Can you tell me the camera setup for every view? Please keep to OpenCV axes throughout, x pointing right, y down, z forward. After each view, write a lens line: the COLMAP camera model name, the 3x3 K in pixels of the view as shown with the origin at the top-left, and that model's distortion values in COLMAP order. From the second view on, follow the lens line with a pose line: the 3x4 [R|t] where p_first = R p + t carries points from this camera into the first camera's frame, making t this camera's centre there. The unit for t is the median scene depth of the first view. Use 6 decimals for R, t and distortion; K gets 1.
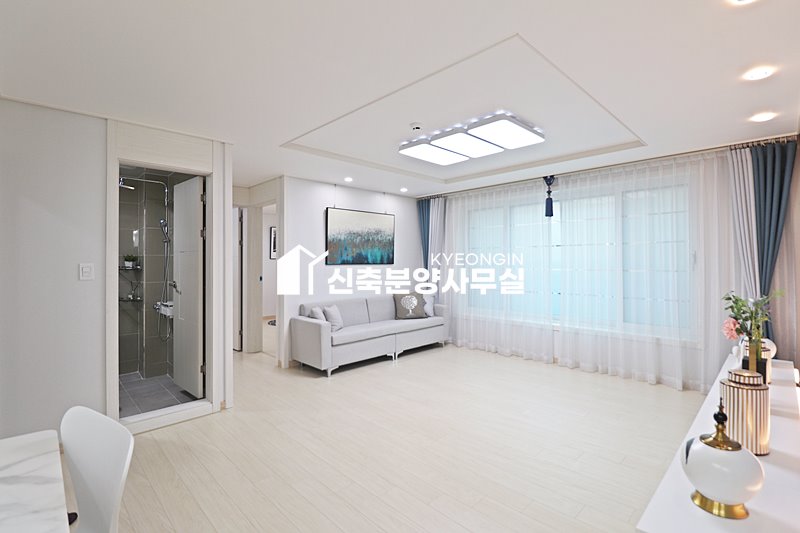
lens RADIAL K [[377.7, 0, 396.2], [0, 377.7, 261.8], [0, 0, 1]] dist [-0.002786, -0.000551]
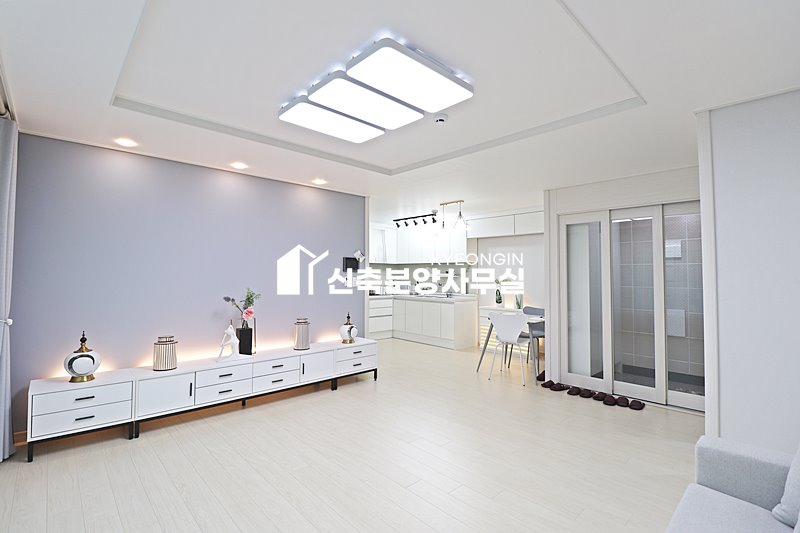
lens RADIAL K [[370.5, 0, 401.9], [0, 370.5, 260.4], [0, 0, 1]] dist [0.001307, -0.011700]
pose [[-0.999991, -0.003881, 0.001890, 0.087437], [-0.003950, 0.999272, -0.037935, 0.000014], [-0.001741, -0.037942, -0.999278, 1.145840]]
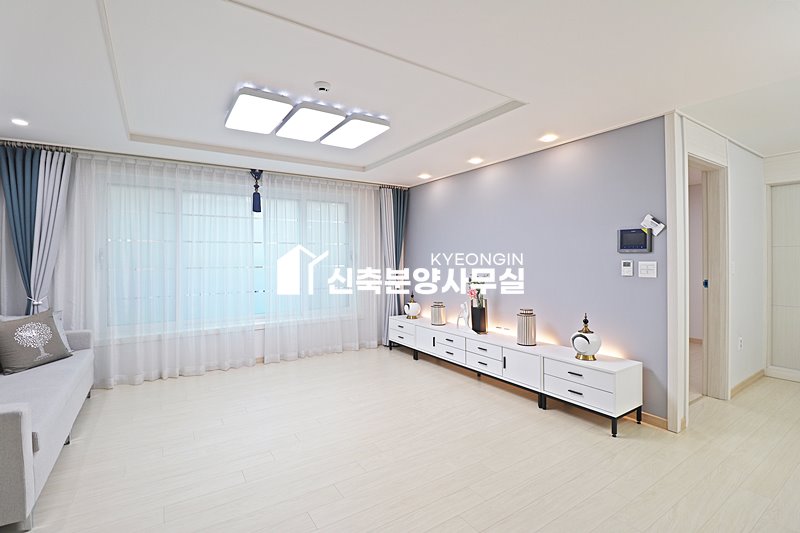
lens RADIAL K [[372.3, 0, 401.3], [0, 372.3, 259.4], [0, 0, 1]] dist [-0.002095, -0.012709]
pose [[0.182562, -0.001147, 0.983194, -0.425137], [0.005022, 0.999987, 0.000234, 0.002339], [-0.983182, 0.004895, 0.182565, 0.433203]]
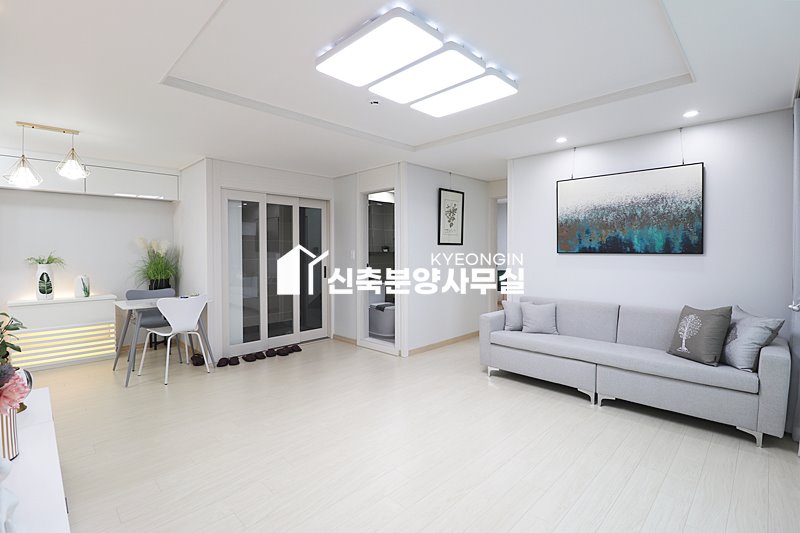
lens RADIAL K [[370.5, 0, 401.9], [0, 370.5, 260.4], [0, 0, 1]] dist [0.001307, -0.011700]
pose [[0.023539, 0.030056, -0.999271, 0.594954], [0.001206, 0.999546, 0.030093, -0.001078], [0.999722, -0.001913, 0.023492, 0.649930]]
